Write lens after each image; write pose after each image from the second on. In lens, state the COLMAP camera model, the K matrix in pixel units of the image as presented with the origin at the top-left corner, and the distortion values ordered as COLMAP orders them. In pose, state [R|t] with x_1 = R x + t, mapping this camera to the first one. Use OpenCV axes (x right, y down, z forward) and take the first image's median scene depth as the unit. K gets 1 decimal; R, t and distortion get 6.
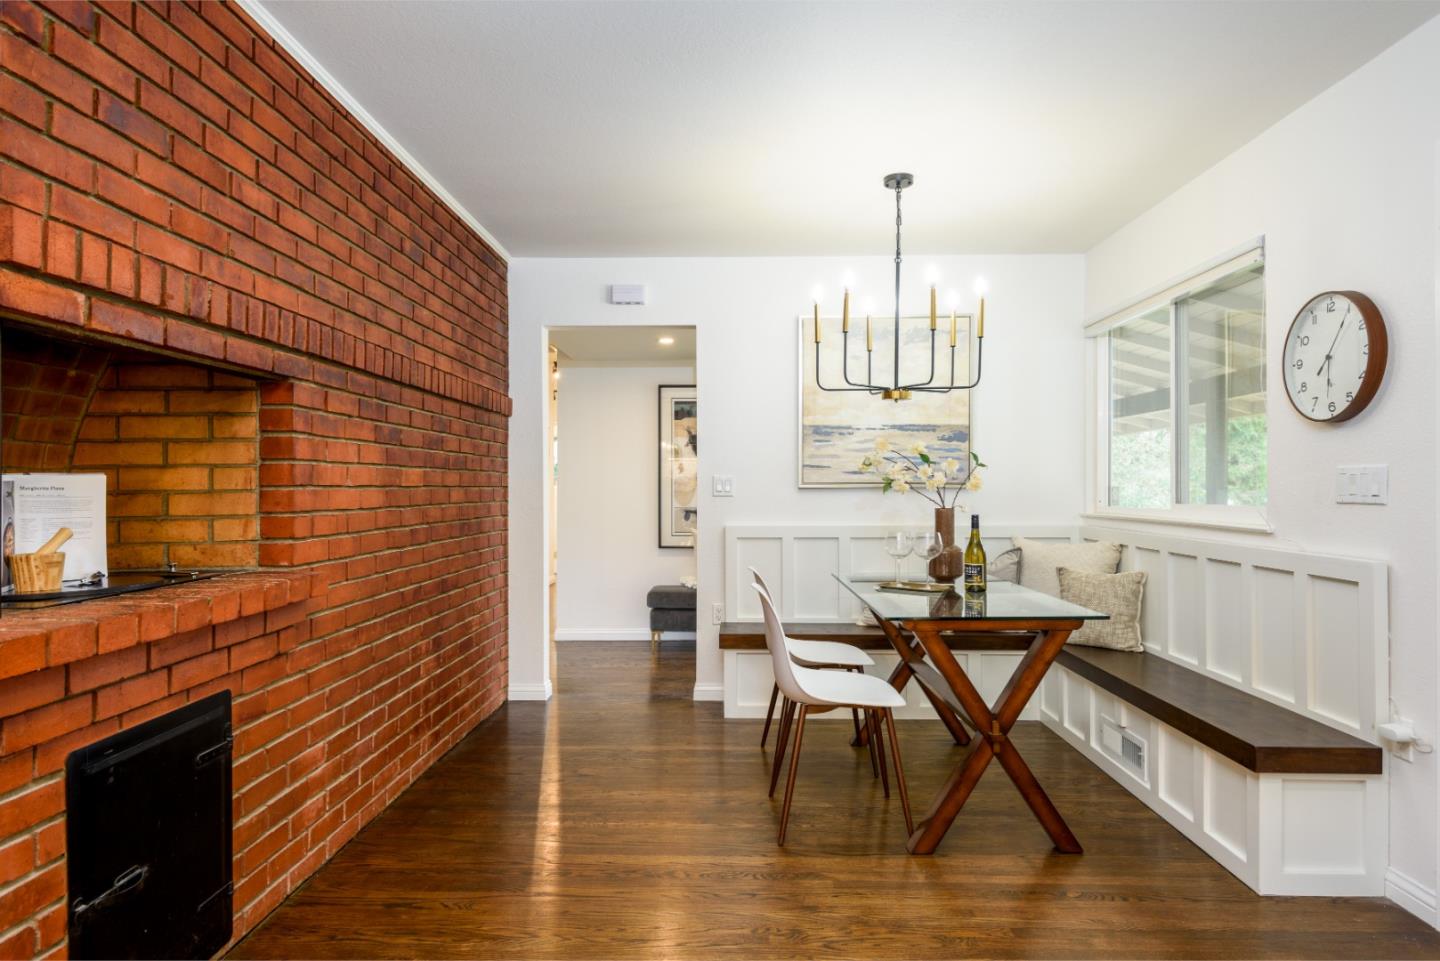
lens RADIAL K [[773.9, 0, 720.0], [0, 773.9, 480.5], [0, 0, 1]] dist [0.001878, 0.000245]
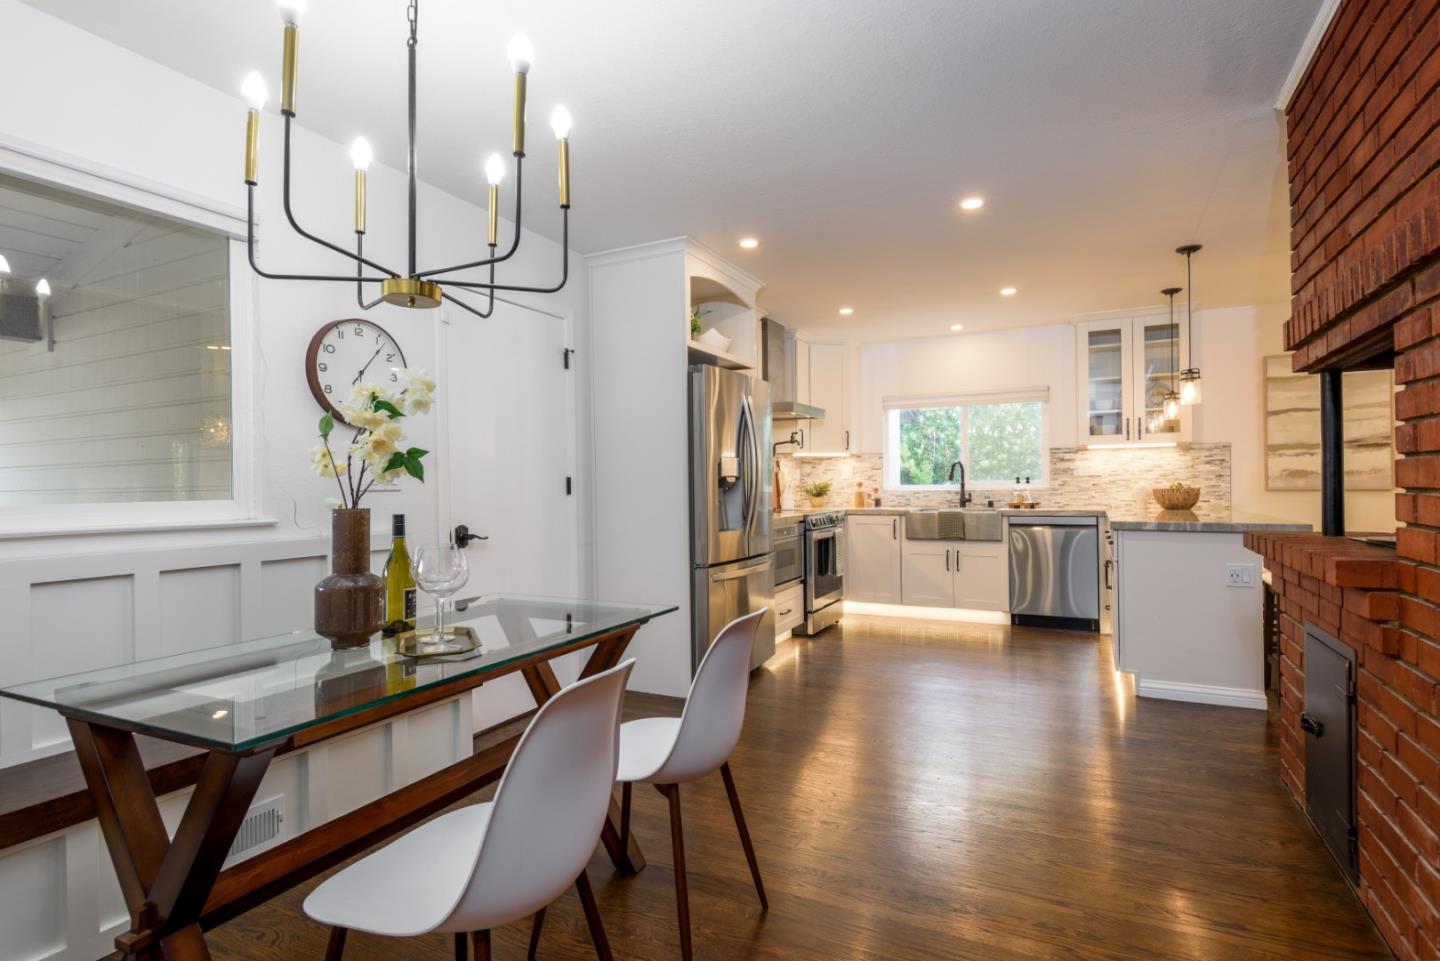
lens RADIAL K [[773.9, 0, 720.0], [0, 773.9, 480.5], [0, 0, 1]] dist [0.001878, 0.000245]
pose [[-0.912610, 0.013995, 0.408591, -0.195790], [0.009671, 0.999873, -0.012645, 0.027792], [-0.408716, -0.007589, -0.912630, 1.564907]]
